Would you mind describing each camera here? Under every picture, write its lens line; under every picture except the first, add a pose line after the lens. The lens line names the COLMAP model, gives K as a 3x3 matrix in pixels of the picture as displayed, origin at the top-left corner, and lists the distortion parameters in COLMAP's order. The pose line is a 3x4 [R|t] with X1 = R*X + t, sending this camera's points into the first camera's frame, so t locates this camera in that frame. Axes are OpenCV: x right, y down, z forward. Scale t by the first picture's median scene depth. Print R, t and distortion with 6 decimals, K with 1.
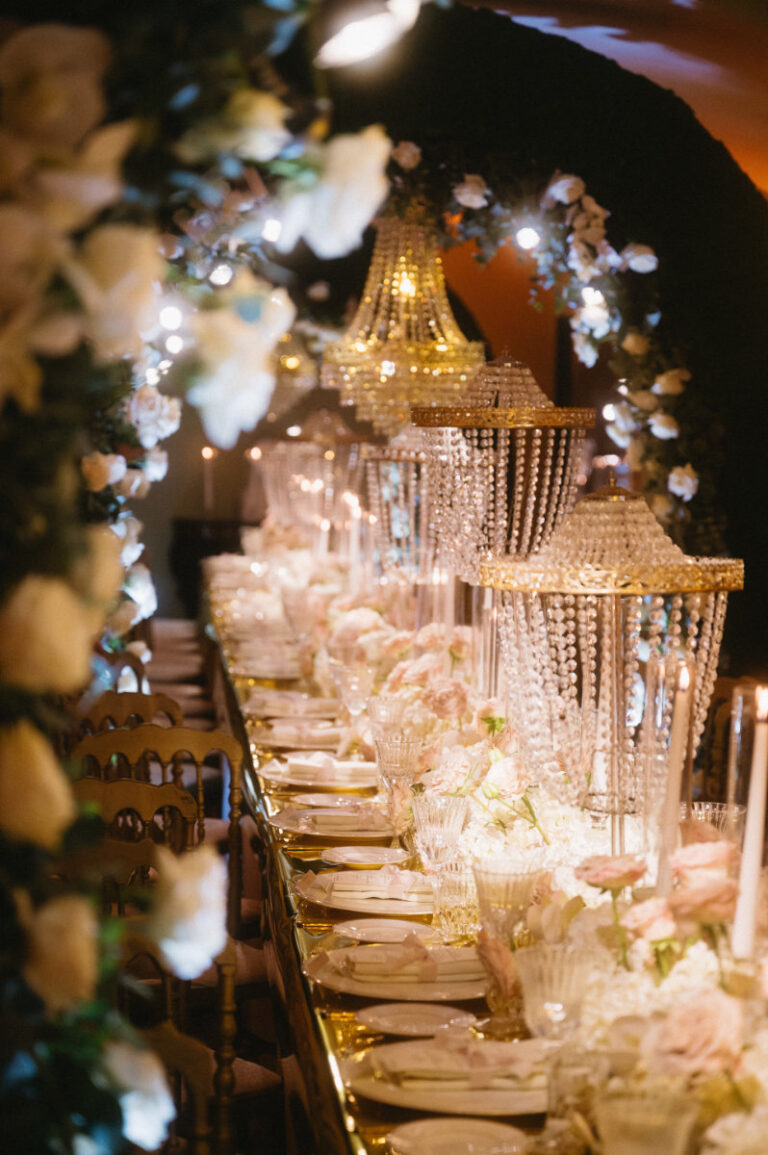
lens RADIAL K [[2278.5, 0, 383.5], [0, 2278.5, 578.2], [0, 0, 1]] dist [-0.097904, 0.000000]
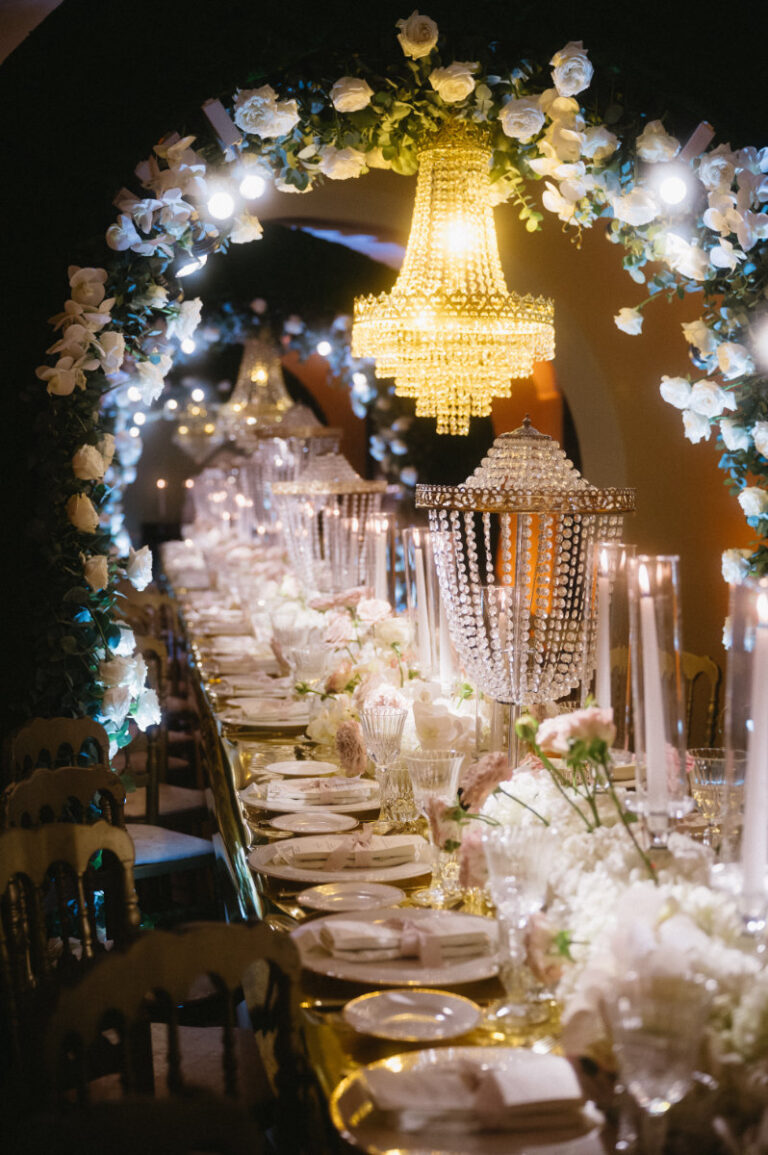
lens RADIAL K [[1584.2, 0, 385.3], [0, 1584.2, 576.3], [0, 0, 1]] dist [-0.093026, 0.000000]
pose [[0.998043, -0.024267, 0.057630, 0.034681], [0.025104, 0.999589, -0.013837, 0.060757], [-0.057270, 0.015257, 0.998242, -0.322975]]
